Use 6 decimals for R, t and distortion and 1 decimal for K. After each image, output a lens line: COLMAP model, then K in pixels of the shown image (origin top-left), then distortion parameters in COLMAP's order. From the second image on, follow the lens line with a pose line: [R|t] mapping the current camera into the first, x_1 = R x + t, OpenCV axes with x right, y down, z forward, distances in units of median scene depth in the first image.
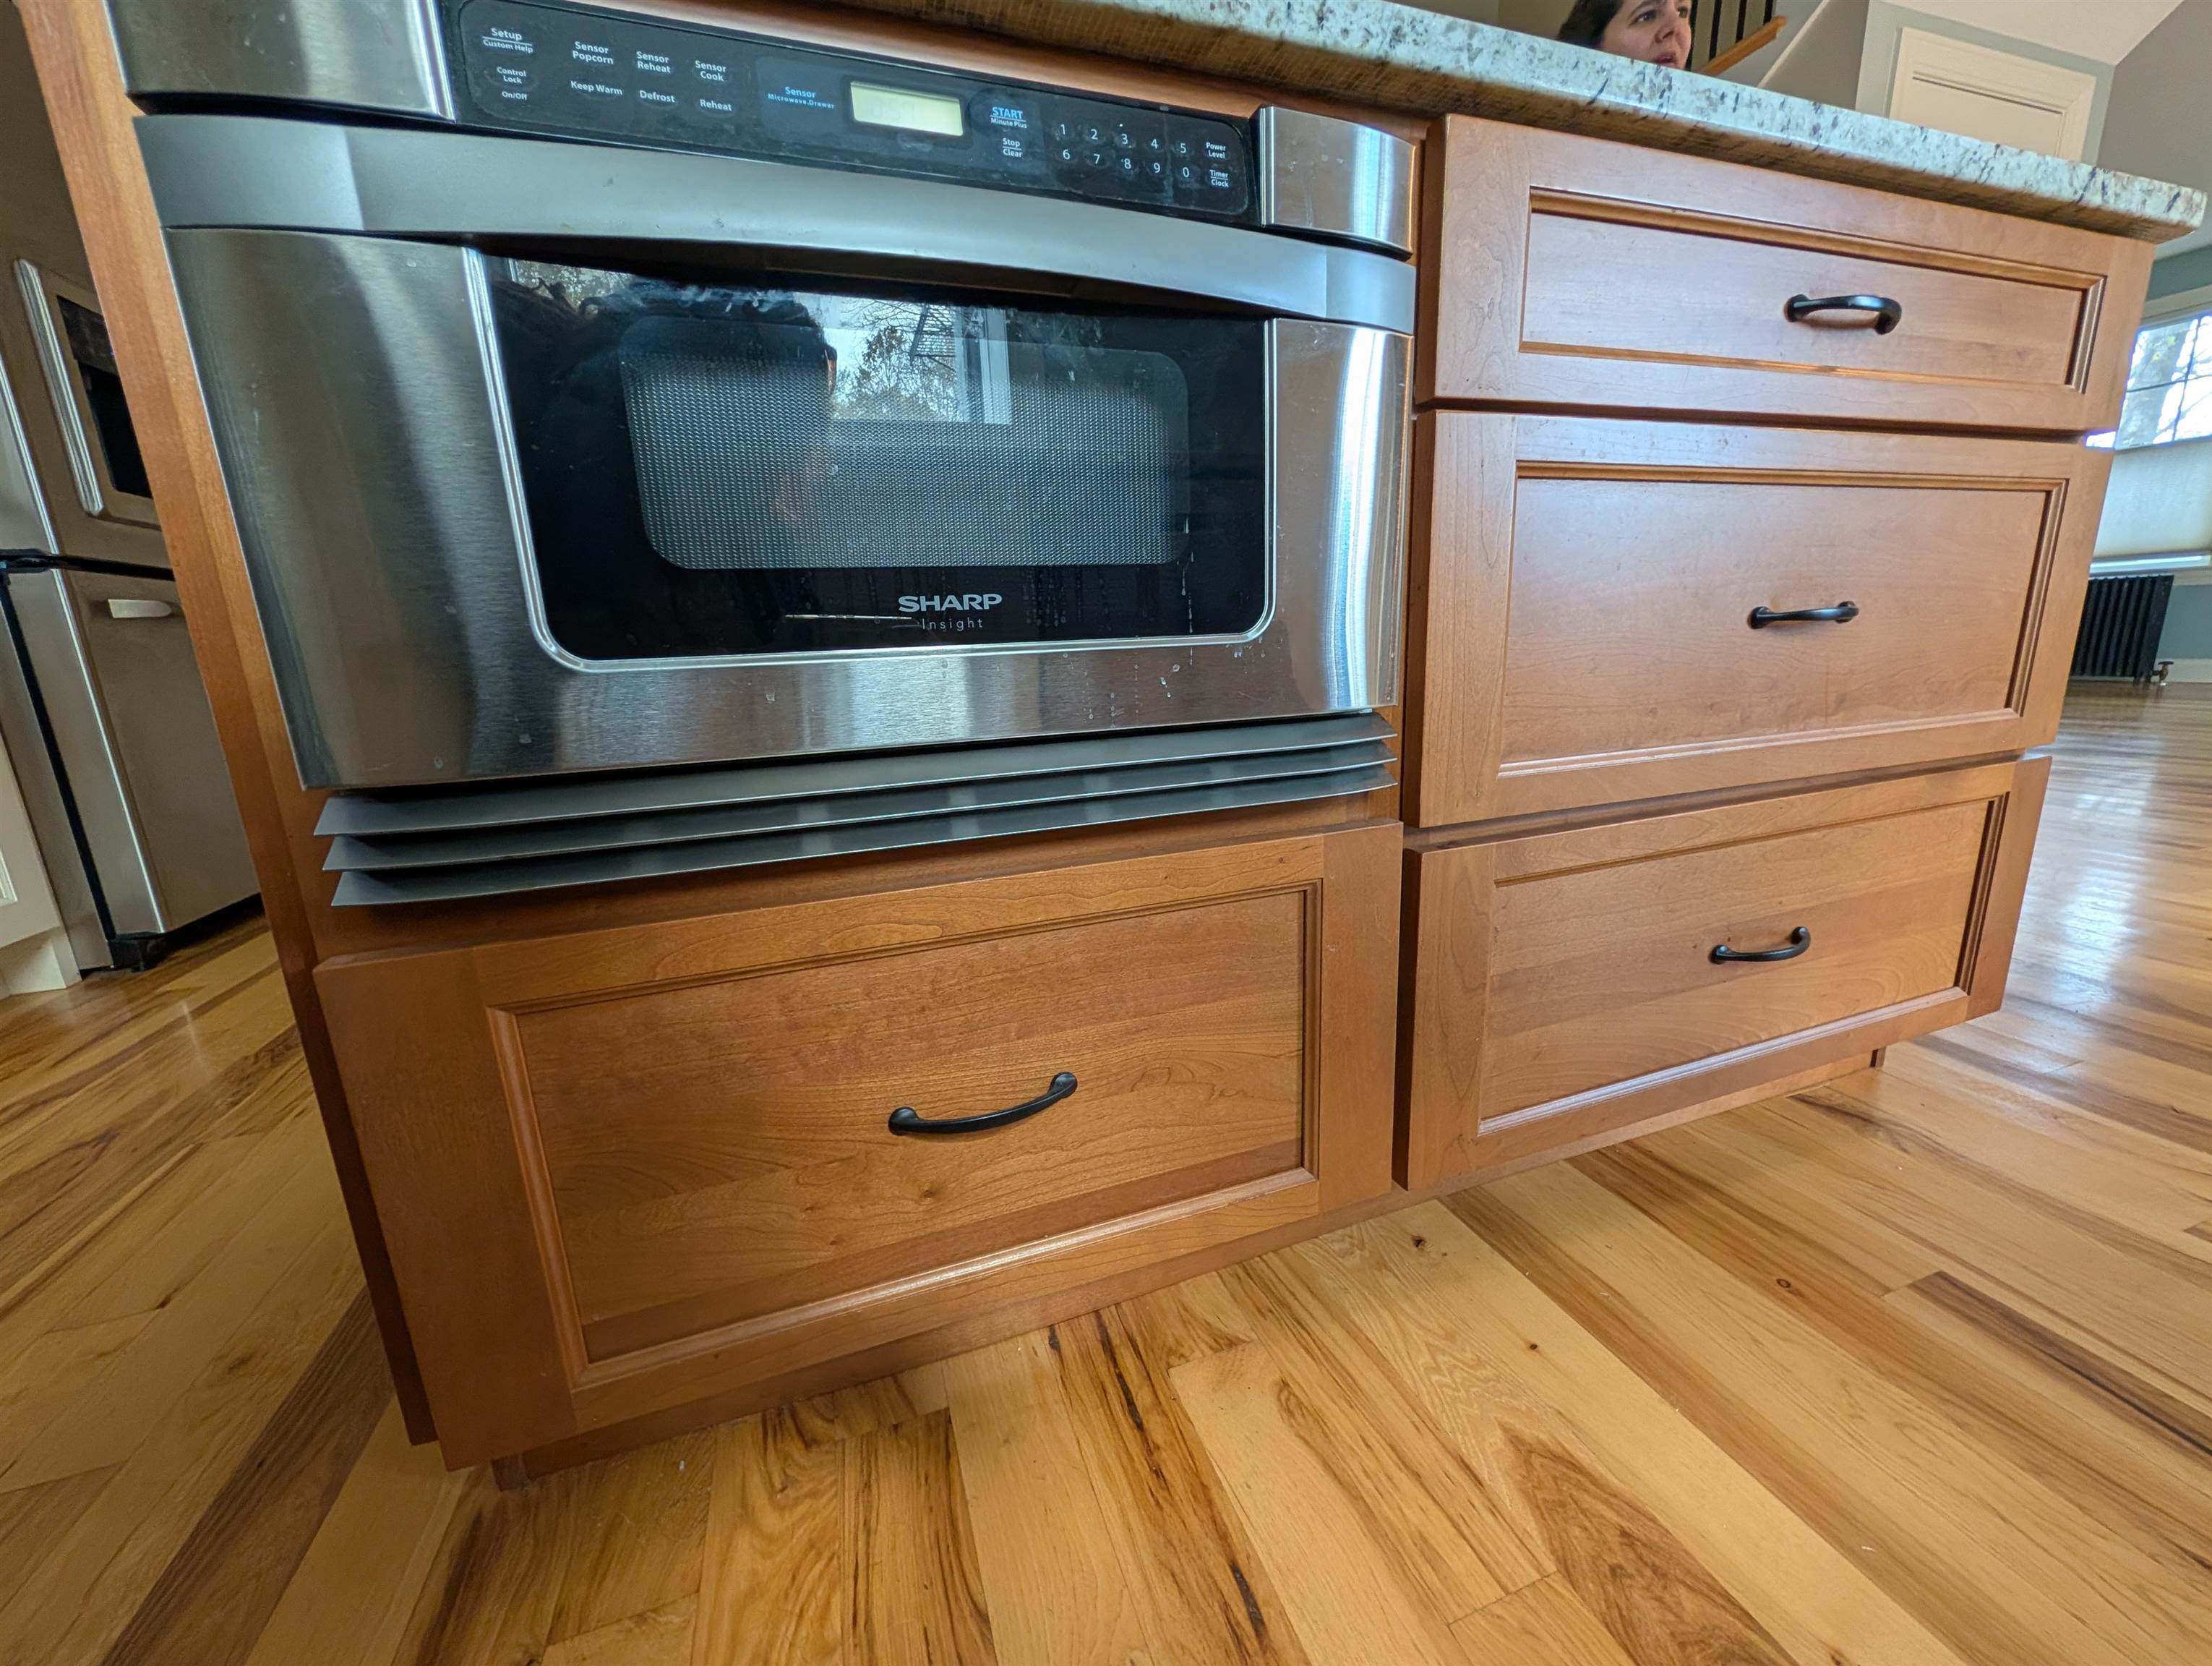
lens RADIAL K [[848.2, 0, 1106.0], [0, 848.2, 833.0], [0, 0, 1]] dist [0.000969, 0.000039]
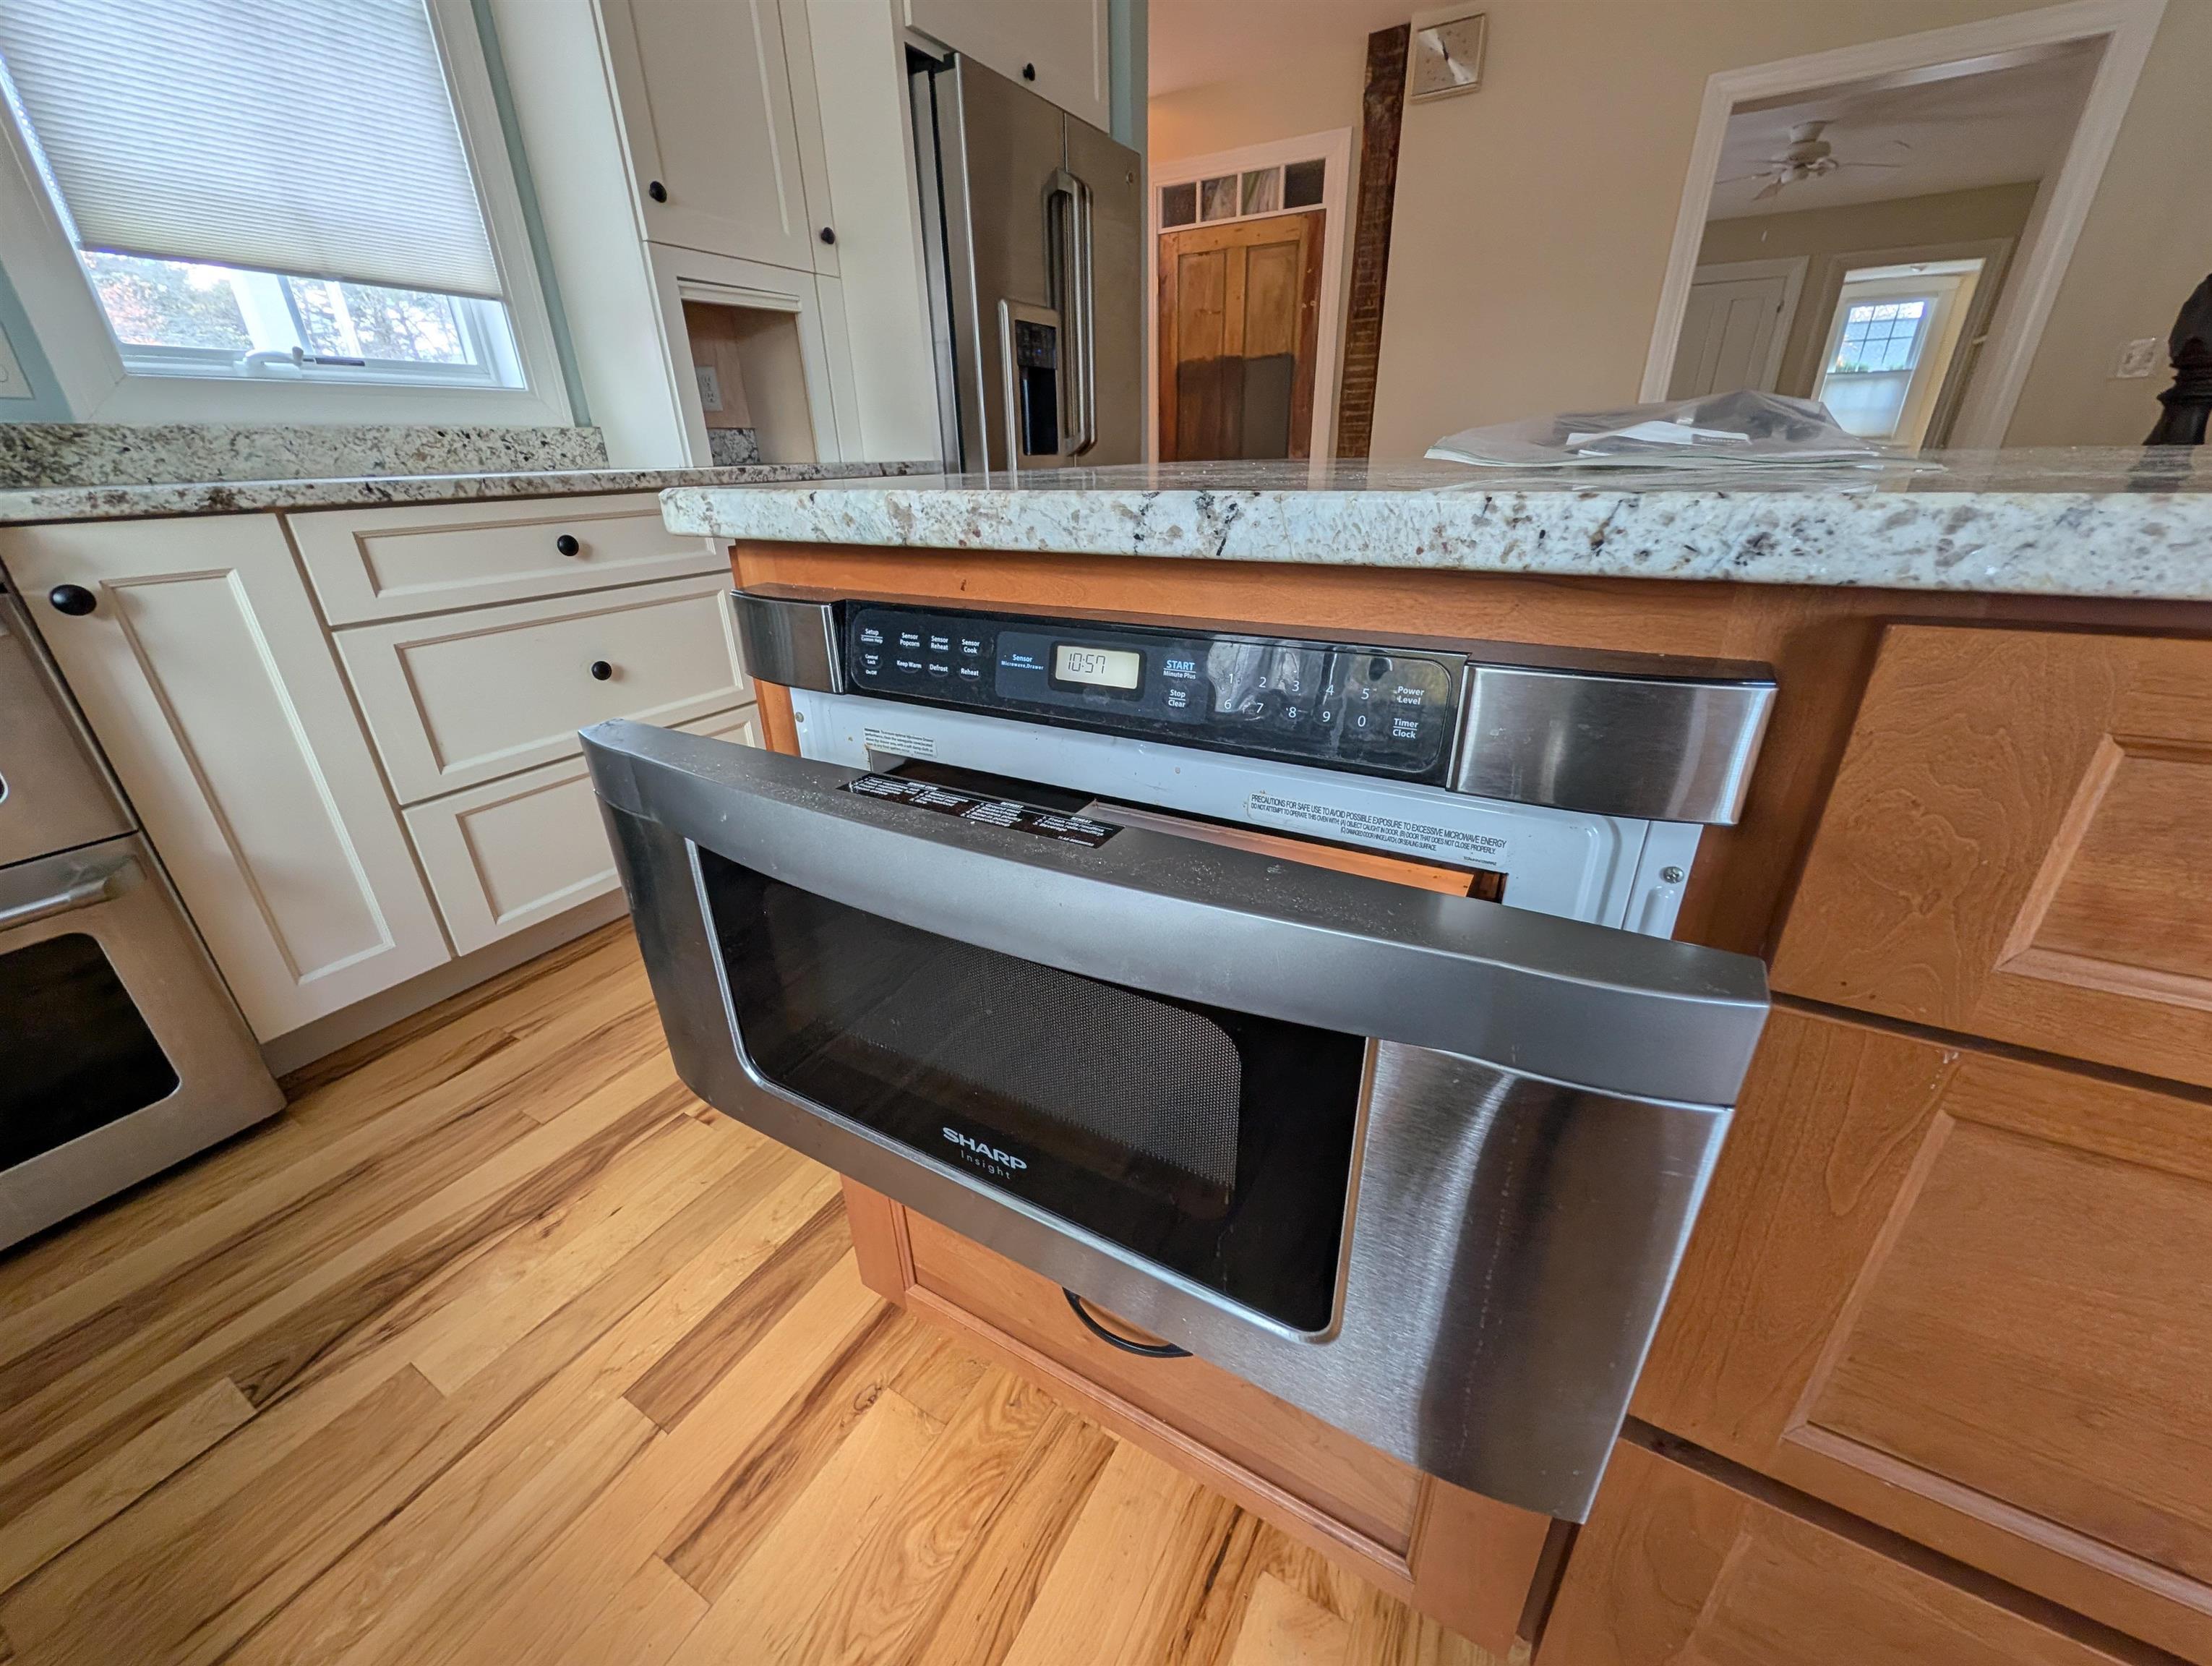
lens RADIAL K [[848.2, 0, 1106.0], [0, 848.2, 833.0], [0, 0, 1]] dist [0.000969, 0.000039]
pose [[0.655216, 0.334341, -0.677427, 0.549708], [-0.175884, 0.939602, 0.293619, -0.877365], [0.734681, -0.073236, 0.674448, 0.208404]]
